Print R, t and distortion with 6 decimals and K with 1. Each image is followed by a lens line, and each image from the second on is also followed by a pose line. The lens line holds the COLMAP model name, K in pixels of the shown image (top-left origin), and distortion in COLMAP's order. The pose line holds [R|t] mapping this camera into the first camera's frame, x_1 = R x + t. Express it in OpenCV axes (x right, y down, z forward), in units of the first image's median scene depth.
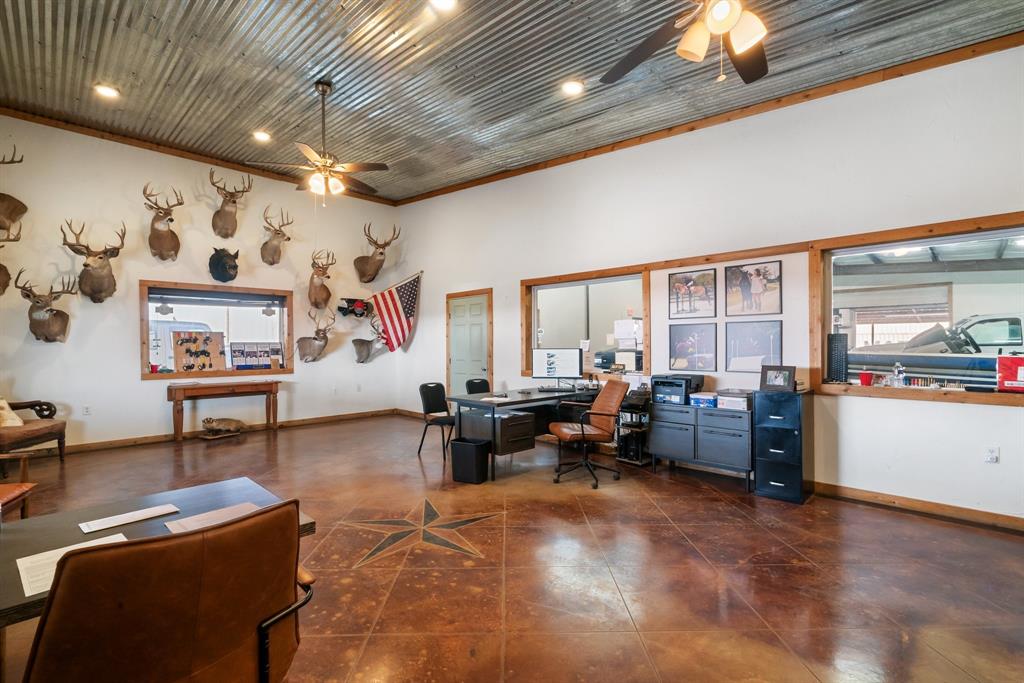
lens RADIAL K [[467.7, 0, 506.3], [0, 467.7, 335.8], [0, 0, 1]] dist [0.000148, -0.000142]
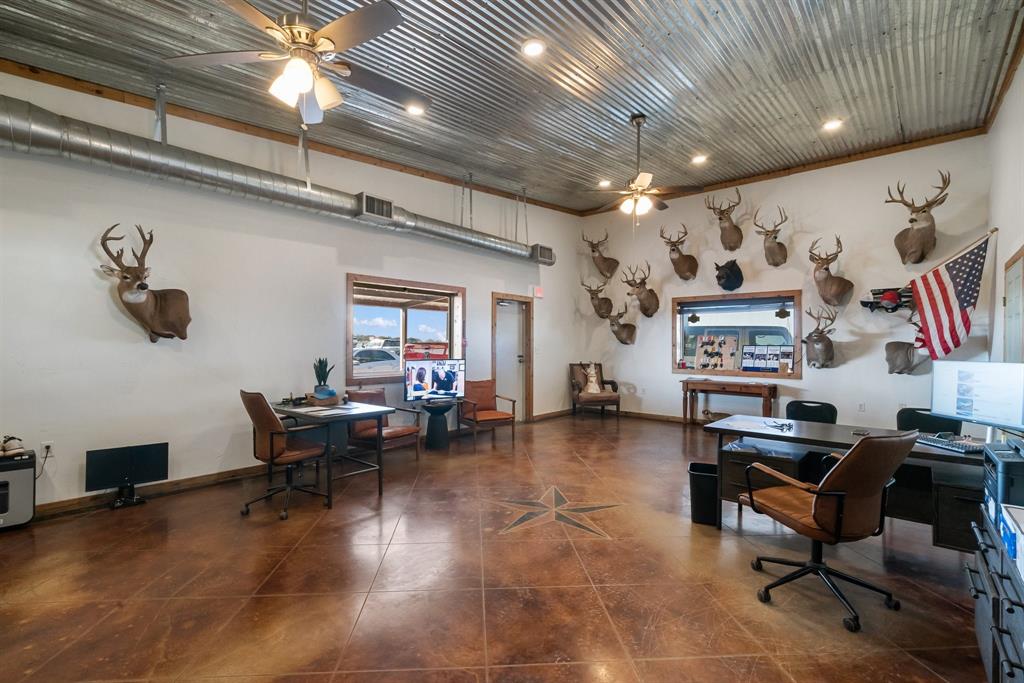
lens RADIAL K [[467.7, 0, 506.3], [0, 467.7, 335.8], [0, 0, 1]] dist [0.000148, -0.000142]
pose [[0.063114, -0.013925, -0.997909, 0.557089], [0.010964, 0.999852, -0.013259, 0.000953], [0.997946, -0.010104, 0.063257, 0.477041]]
